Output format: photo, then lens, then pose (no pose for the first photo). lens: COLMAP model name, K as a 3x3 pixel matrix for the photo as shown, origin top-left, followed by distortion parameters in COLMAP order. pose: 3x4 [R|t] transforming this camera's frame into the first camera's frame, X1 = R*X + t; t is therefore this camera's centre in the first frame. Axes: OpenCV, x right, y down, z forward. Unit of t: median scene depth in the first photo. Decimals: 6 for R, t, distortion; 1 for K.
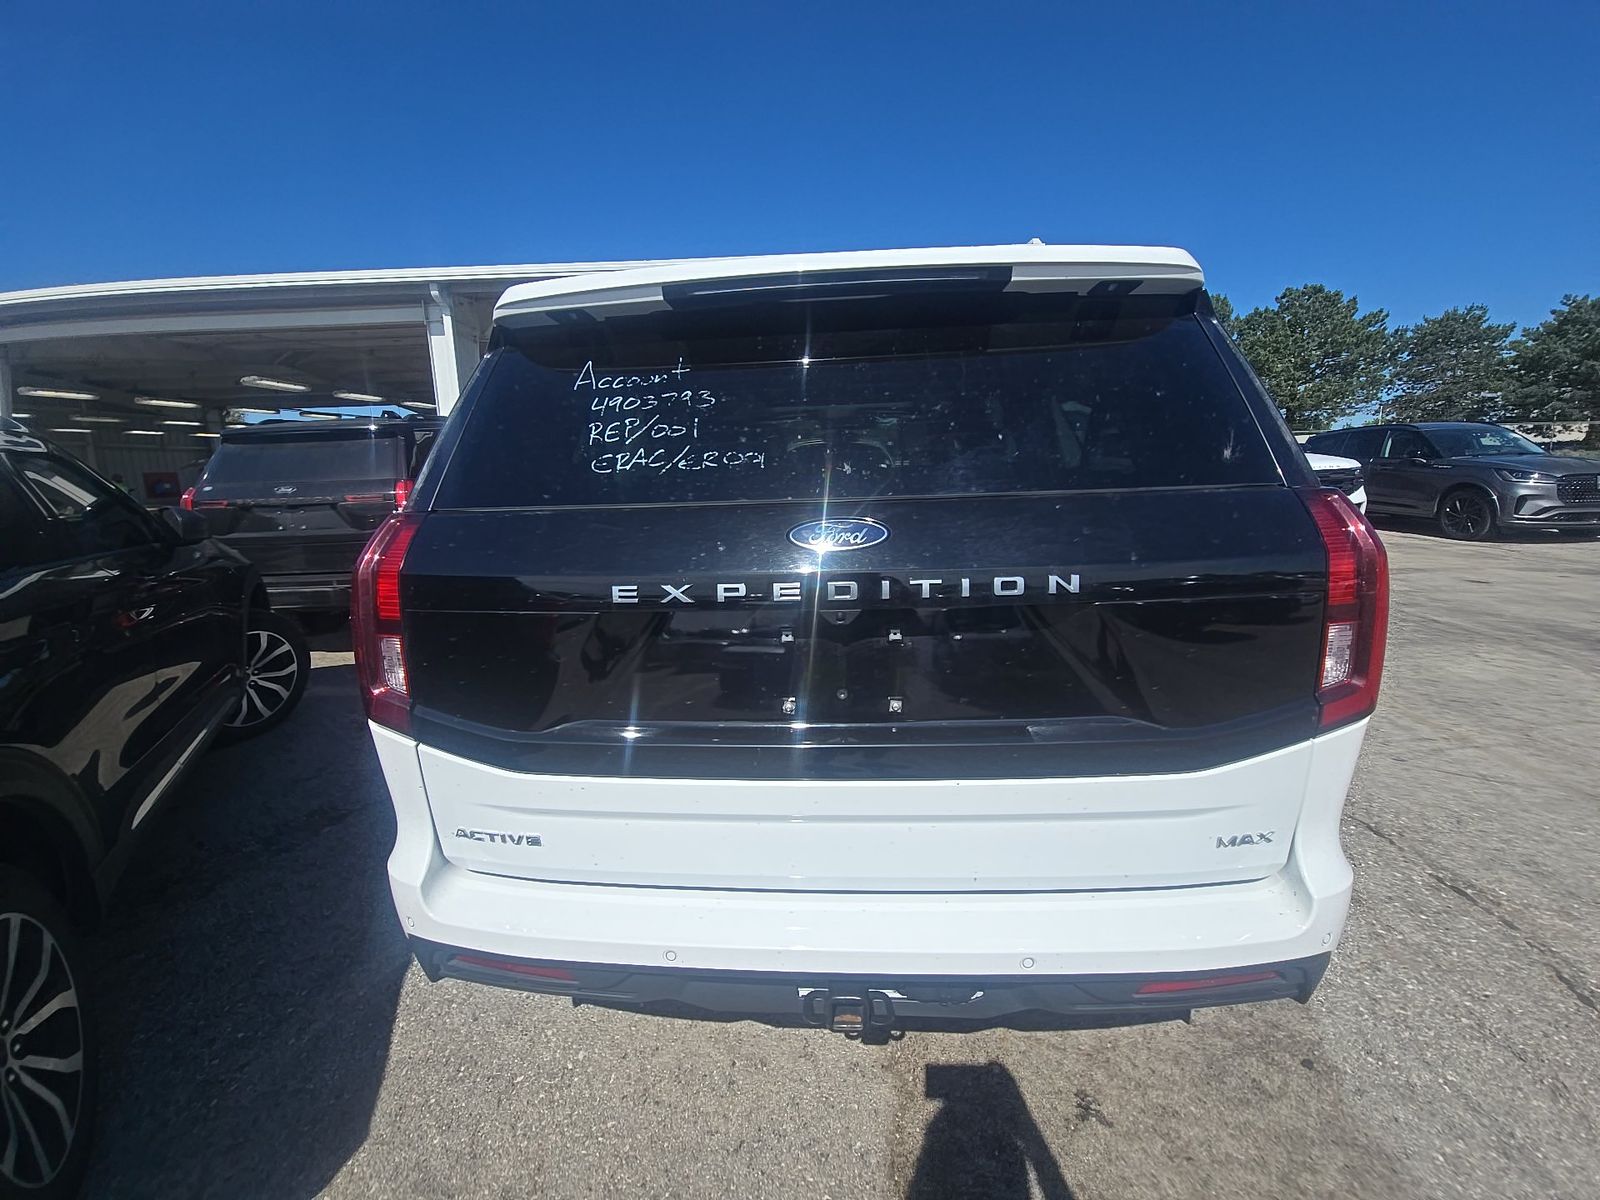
lens RADIAL K [[653.8, 0, 798.4], [0, 653.8, 593.1], [0, 0, 1]] dist [-0.000444, -0.004107]
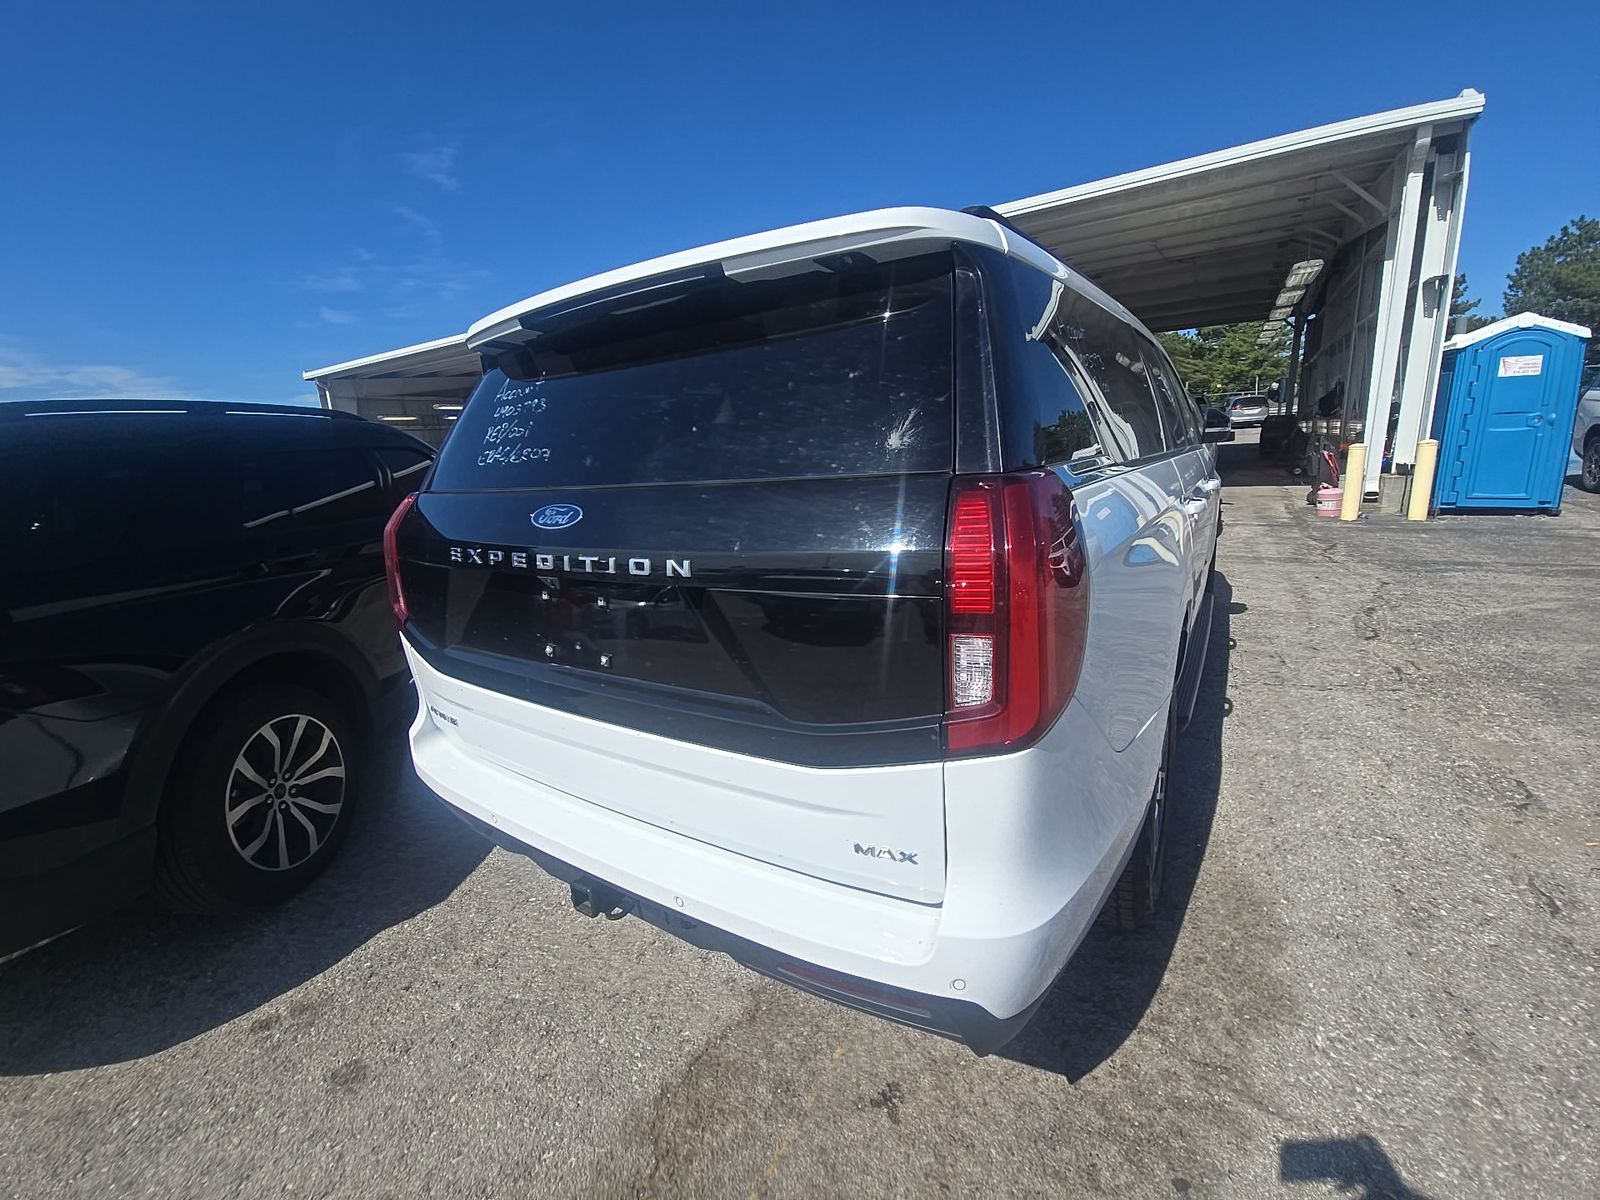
lens RADIAL K [[654.0, 0, 800.0], [0, 654.0, 600.0], [0, 0, 1]] dist [-0.002415, -0.000591]
pose [[0.870471, 0.089240, -0.484062, 0.959973], [-0.058182, 0.995188, 0.078842, -0.050493], [0.488768, -0.040466, 0.871475, 0.124363]]
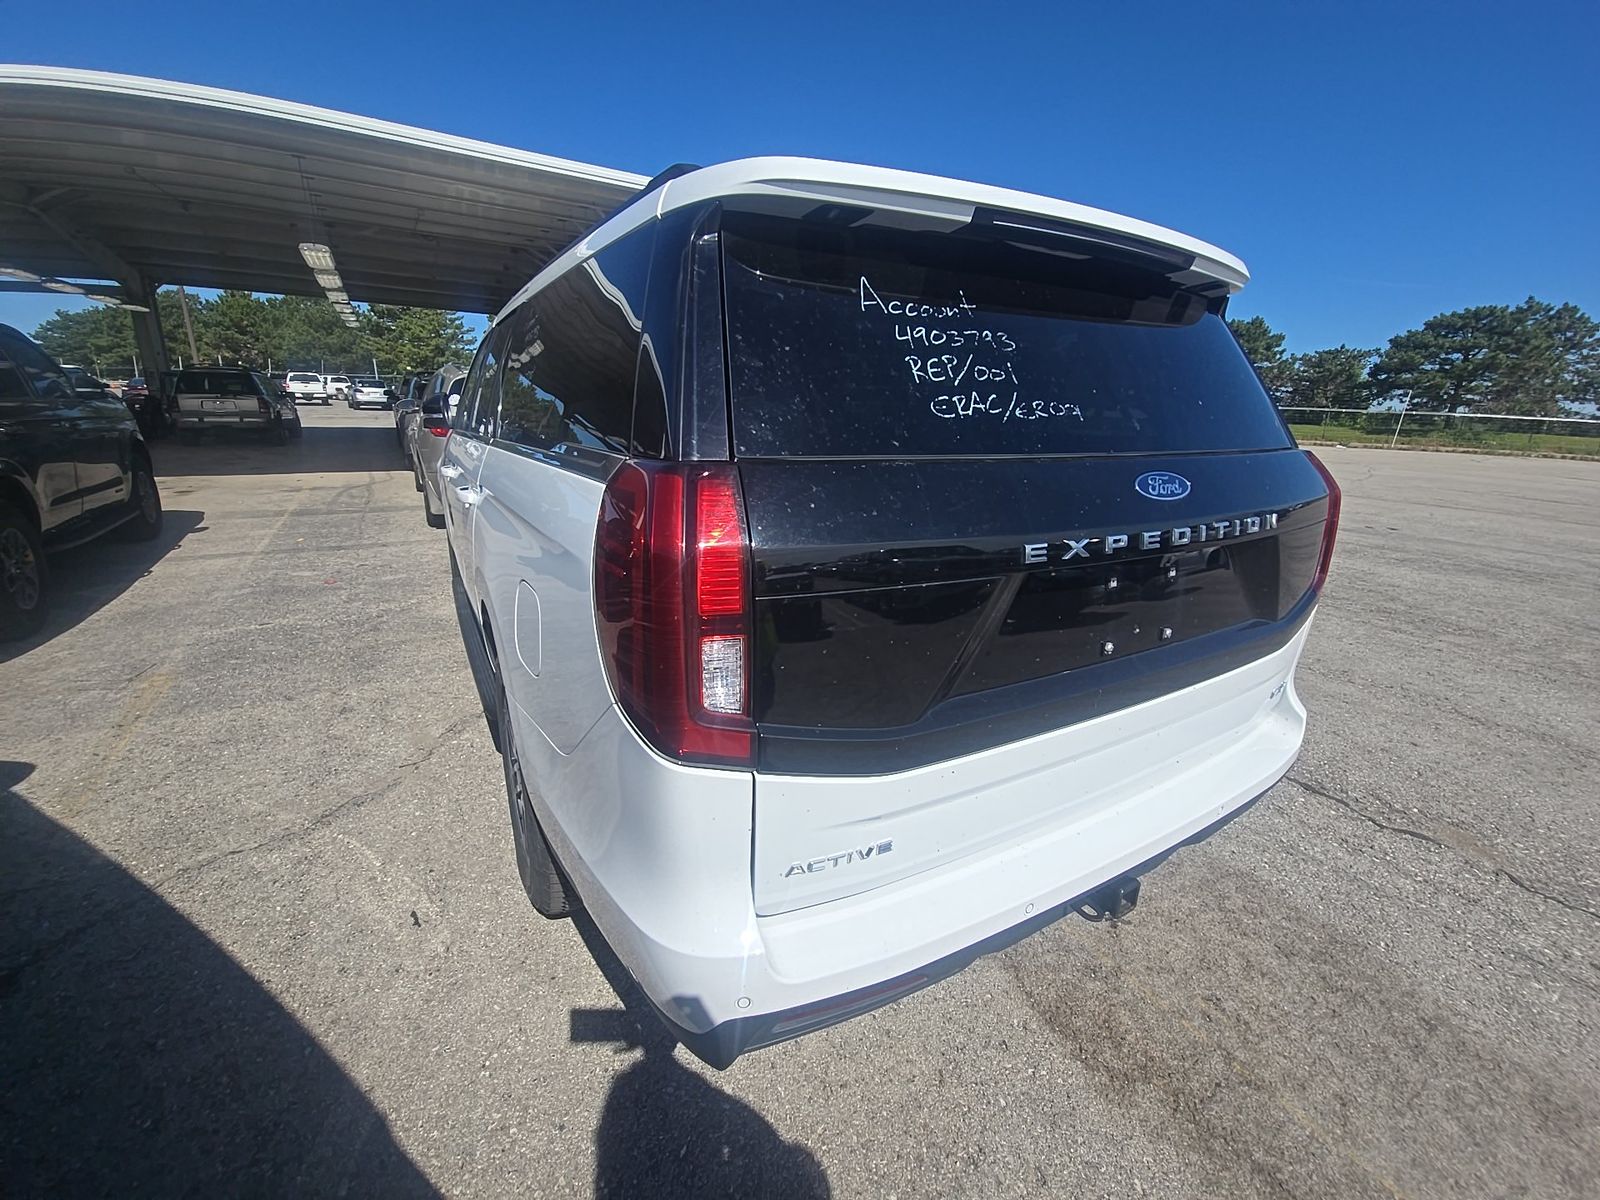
lens RADIAL K [[654.0, 0, 800.0], [0, 654.0, 600.0], [0, 0, 1]] dist [-0.002415, -0.000591]
pose [[0.826326, -0.108365, 0.552669, -0.963849], [0.059423, 0.992612, 0.105781, -0.045791], [-0.560049, -0.054568, 0.826660, 0.372855]]
